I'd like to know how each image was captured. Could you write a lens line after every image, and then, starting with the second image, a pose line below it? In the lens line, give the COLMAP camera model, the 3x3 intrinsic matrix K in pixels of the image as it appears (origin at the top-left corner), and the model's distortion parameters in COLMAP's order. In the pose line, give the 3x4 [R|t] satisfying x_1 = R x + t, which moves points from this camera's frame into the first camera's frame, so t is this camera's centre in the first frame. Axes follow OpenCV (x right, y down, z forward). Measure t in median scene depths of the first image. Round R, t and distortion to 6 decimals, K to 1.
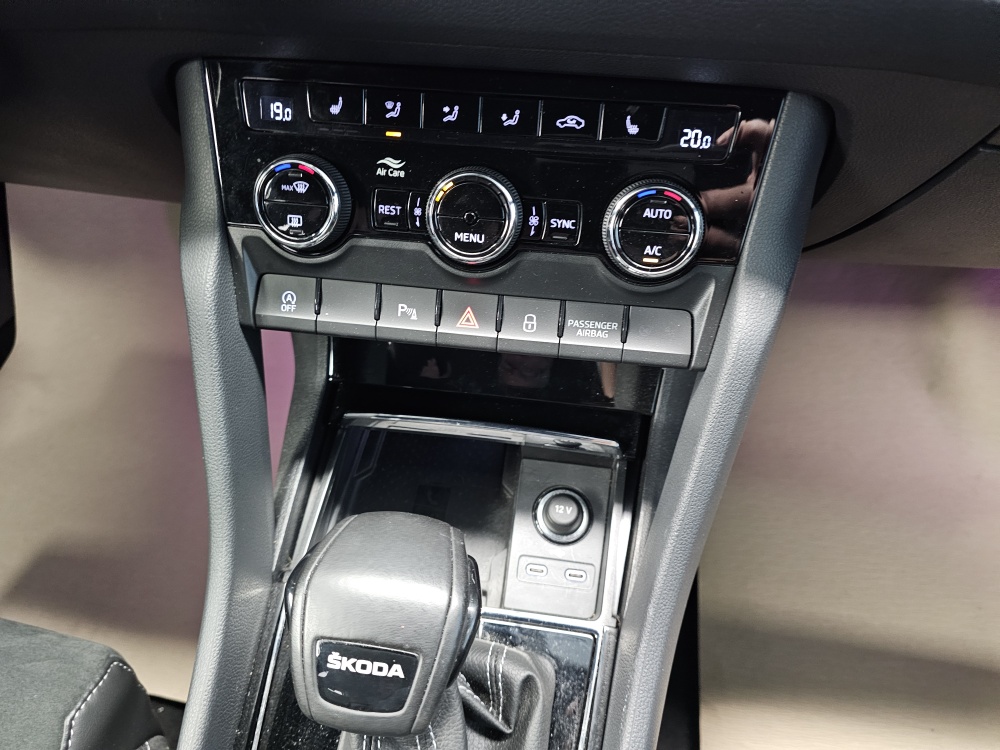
lens RADIAL K [[693.4, 0, 498.3], [0, 693.4, 375.5], [0, 0, 1]] dist [0.035538, -0.048930]
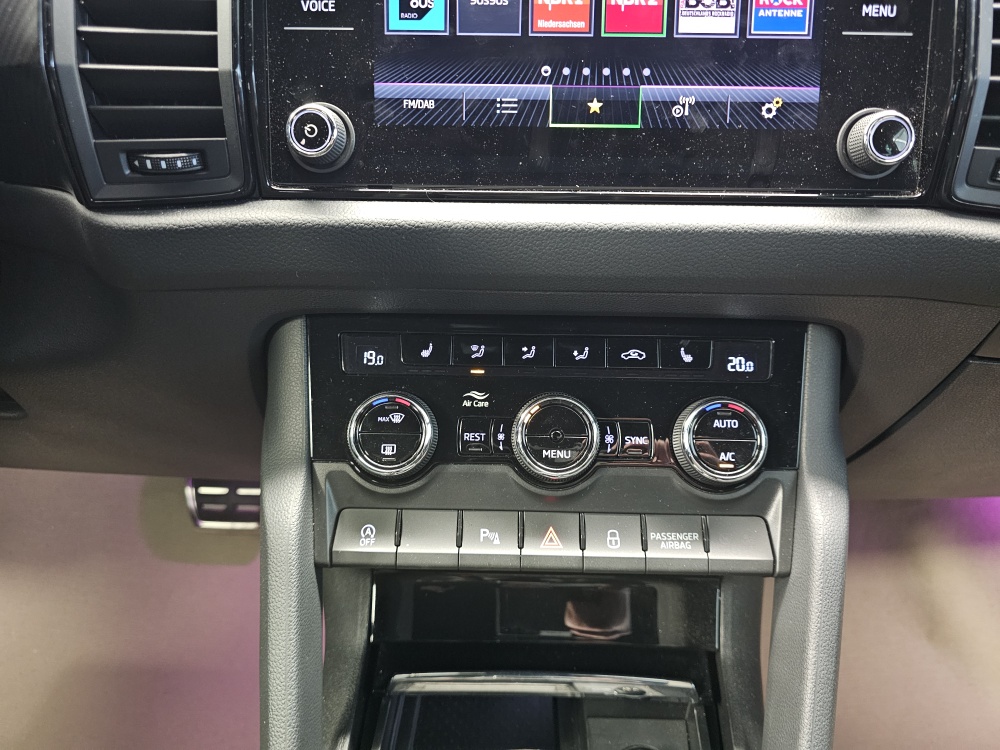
lens RADIAL K [[693.4, 0, 500.8], [0, 693.4, 360.1], [0, 0, 1]] dist [0.035538, -0.048930]
pose [[0.992973, -0.030462, 0.114354, -0.243213], [0.077402, 0.898133, -0.432858, 0.126124], [-0.089520, 0.438668, 0.894179, -0.013921]]
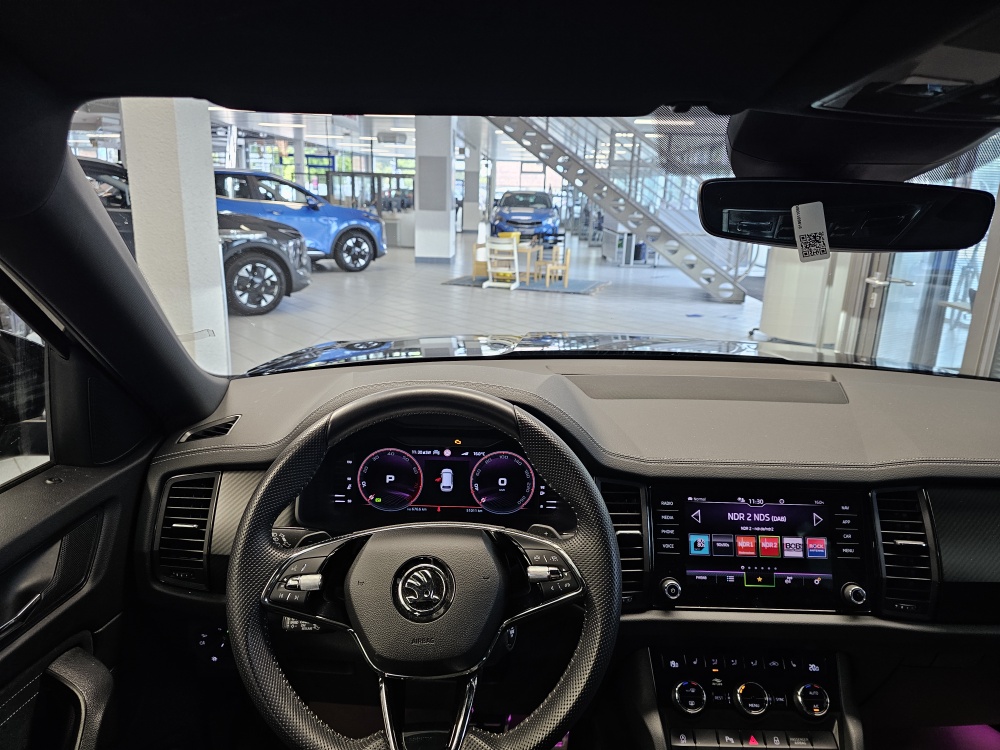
lens RADIAL K [[693.4, 0, 483.8], [0, 693.4, 359.0], [0, 0, 1]] dist [0.035538, -0.048930]
pose [[0.990686, 0.019718, 0.134733, -1.569065], [0.078833, 0.723724, -0.685571, 0.658593], [-0.111028, 0.689807, 0.715429, -1.946210]]
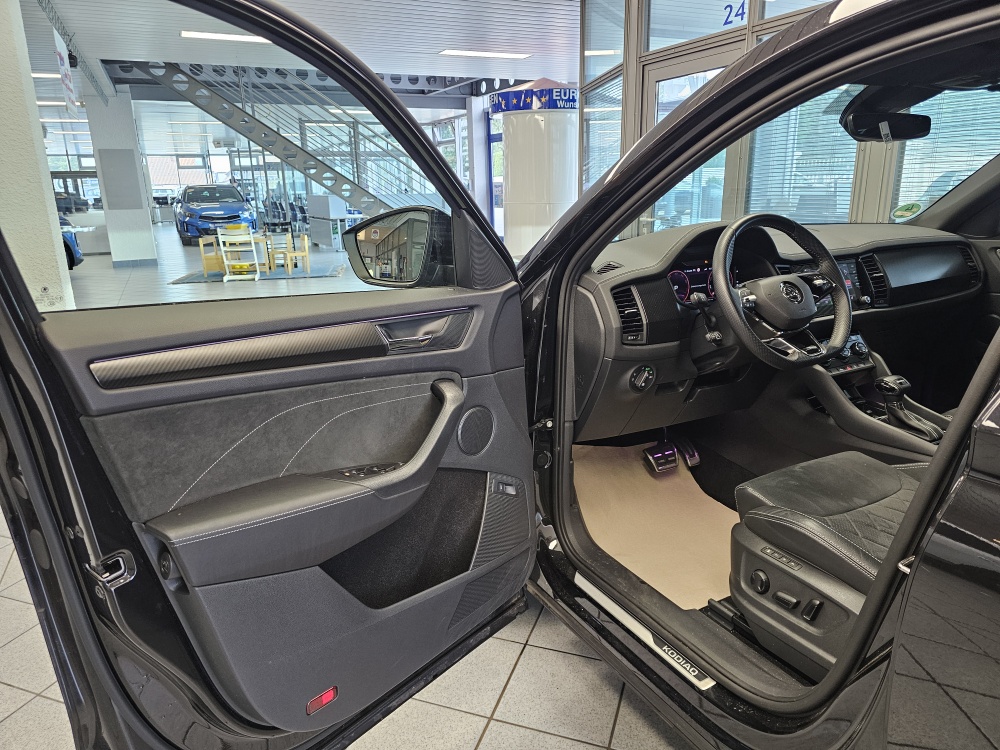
lens RADIAL K [[693.4, 0, 492.1], [0, 693.4, 384.1], [0, 0, 1]] dist [0.035538, -0.048930]
pose [[0.800235, -0.157767, 0.578562, -6.513379], [0.506311, 0.694753, -0.510850, 1.678268], [-0.321363, 0.701732, 0.635845, -1.936227]]
